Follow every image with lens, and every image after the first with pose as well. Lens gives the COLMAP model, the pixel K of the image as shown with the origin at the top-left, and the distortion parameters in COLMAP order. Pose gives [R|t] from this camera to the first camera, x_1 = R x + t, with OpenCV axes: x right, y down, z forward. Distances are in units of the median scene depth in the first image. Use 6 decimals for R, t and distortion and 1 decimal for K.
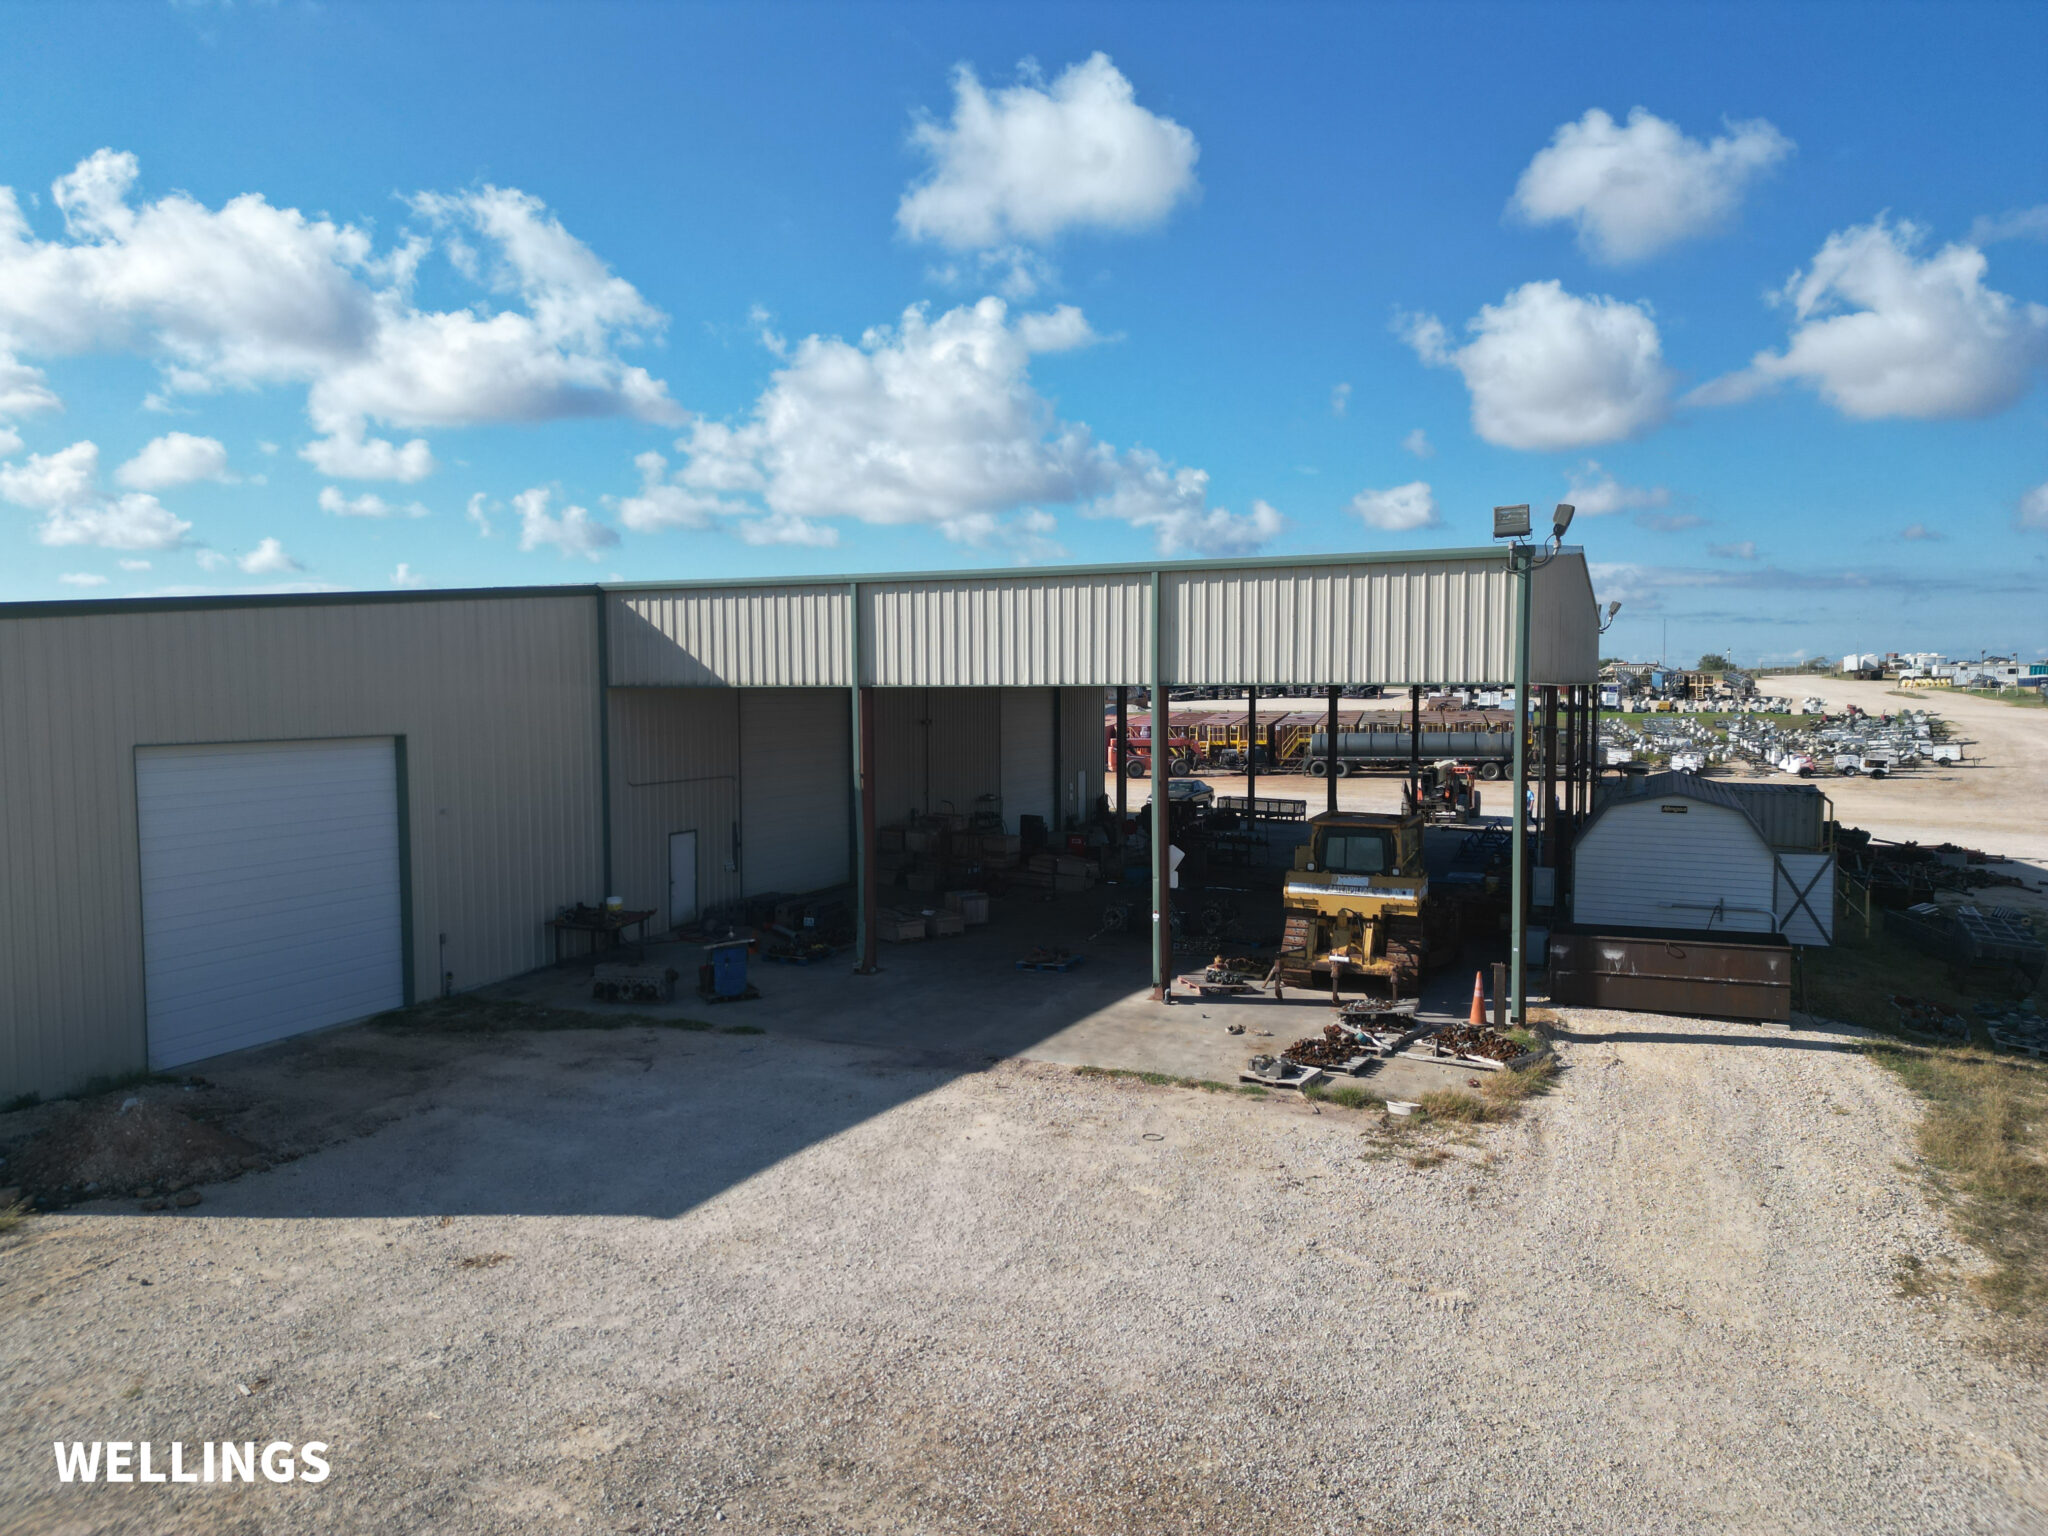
lens RADIAL K [[1426.7, 0, 1016.7], [0, 1426.7, 770.7], [0, 0, 1]] dist [0.078023, -0.077501]
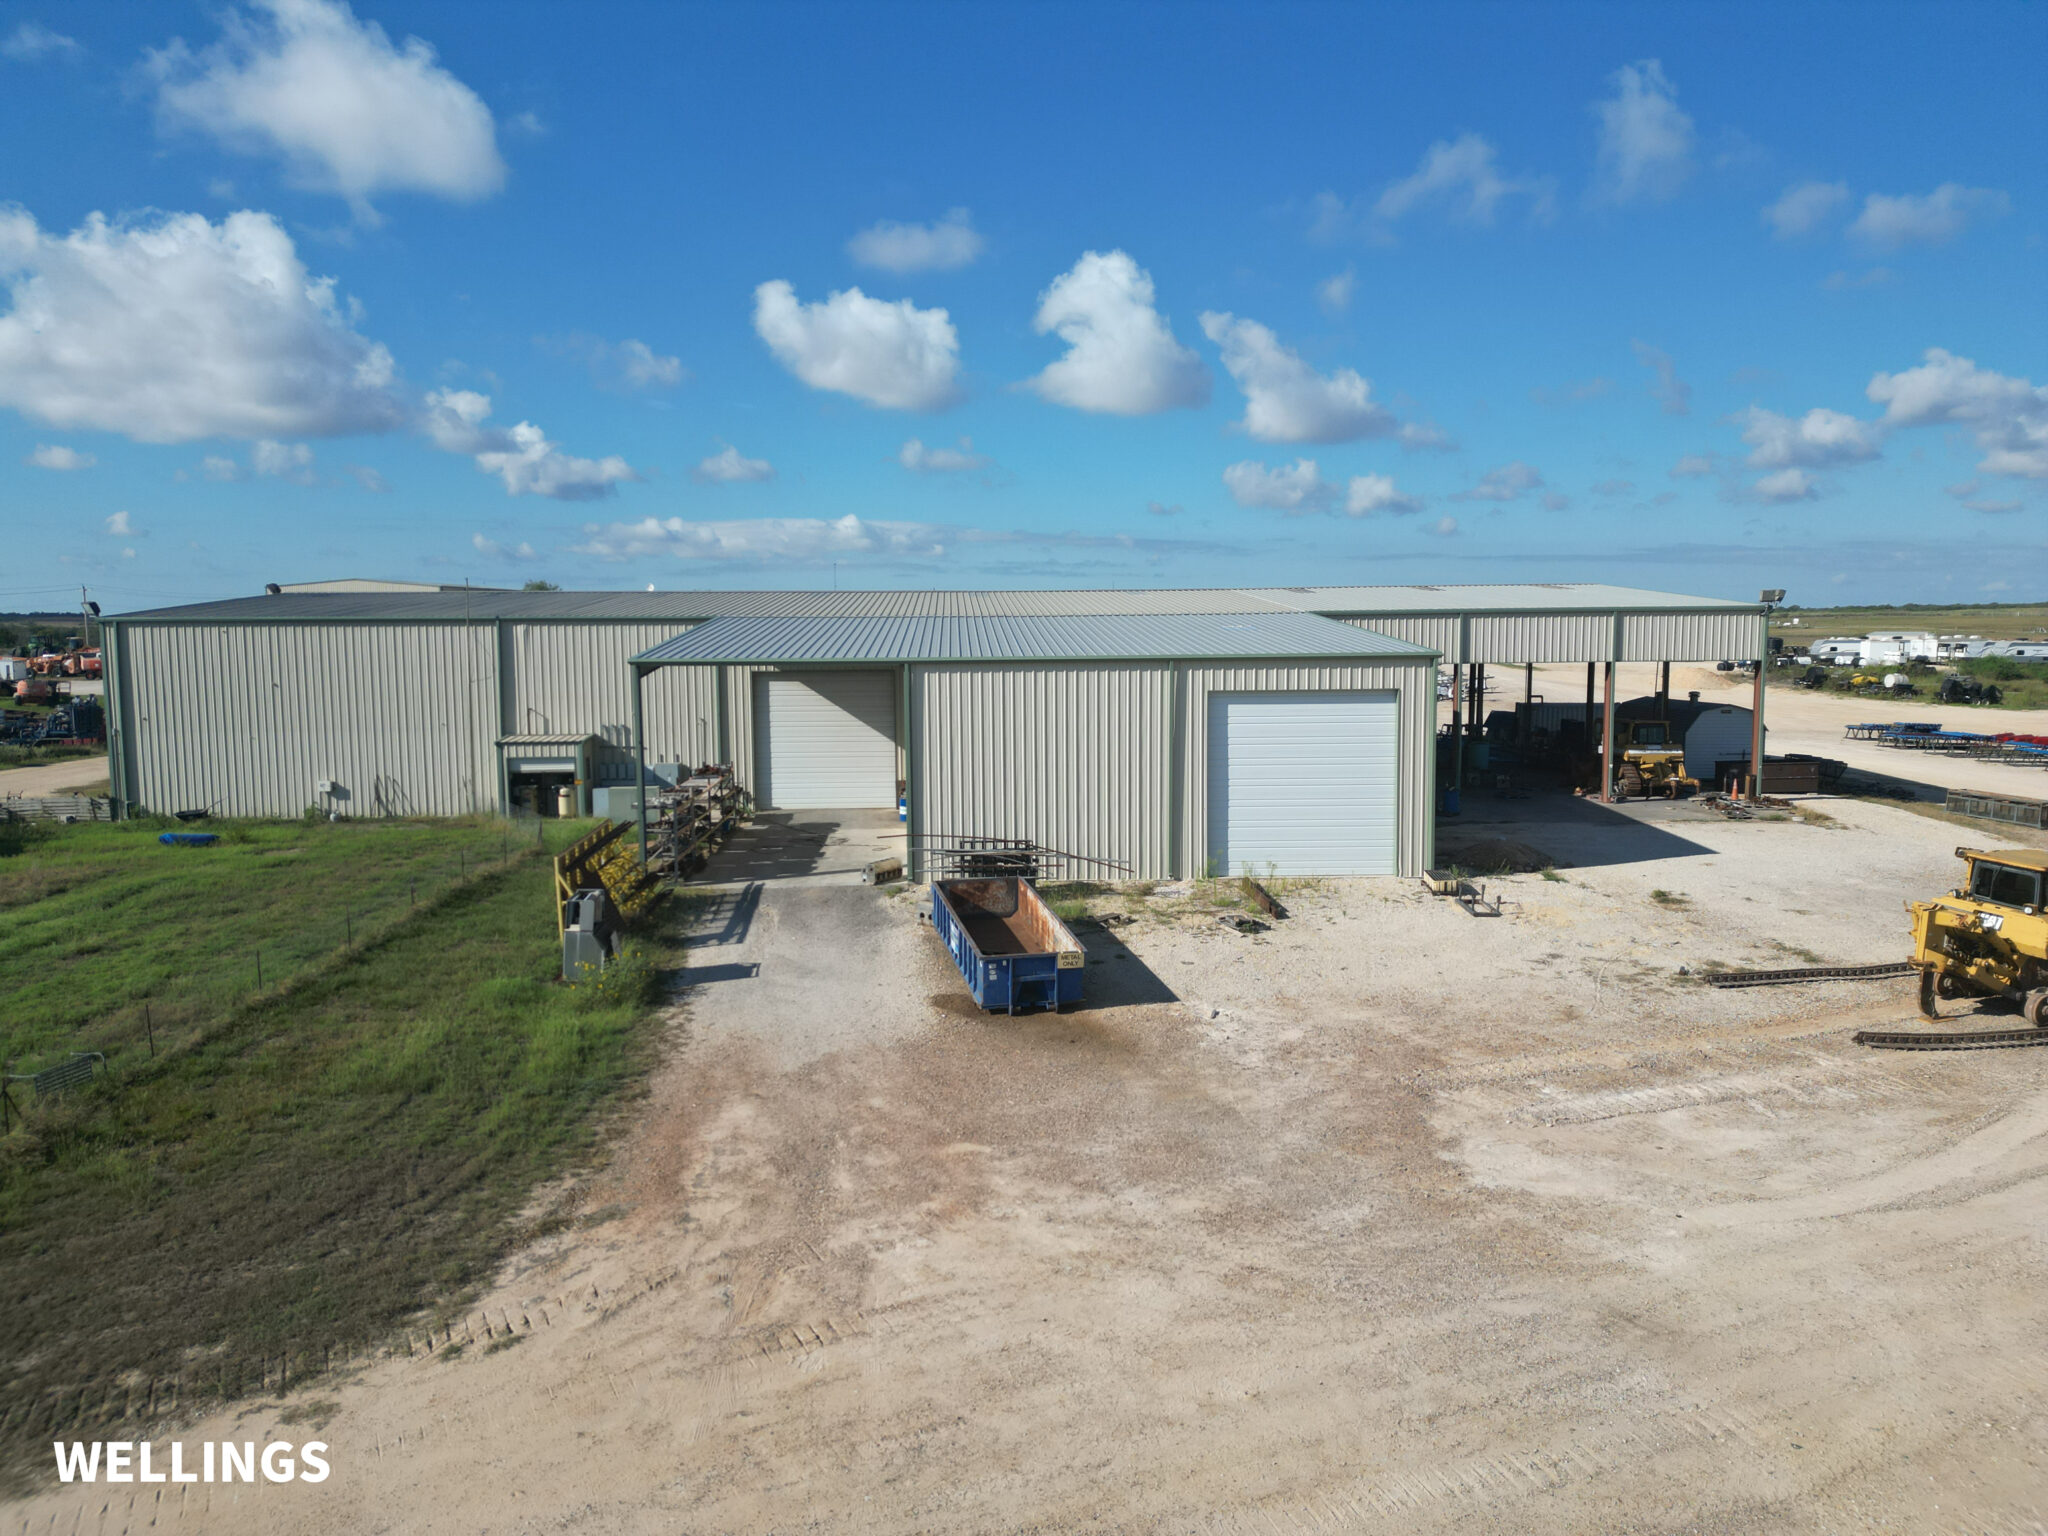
lens RADIAL K [[1426.7, 0, 1016.7], [0, 1426.7, 770.7], [0, 0, 1]] dist [0.078023, -0.077501]
pose [[0.896963, -0.048699, 0.439416, -1.842646], [0.031739, 0.998443, 0.045866, -0.024481], [-0.440965, -0.027193, 0.897112, -0.657520]]
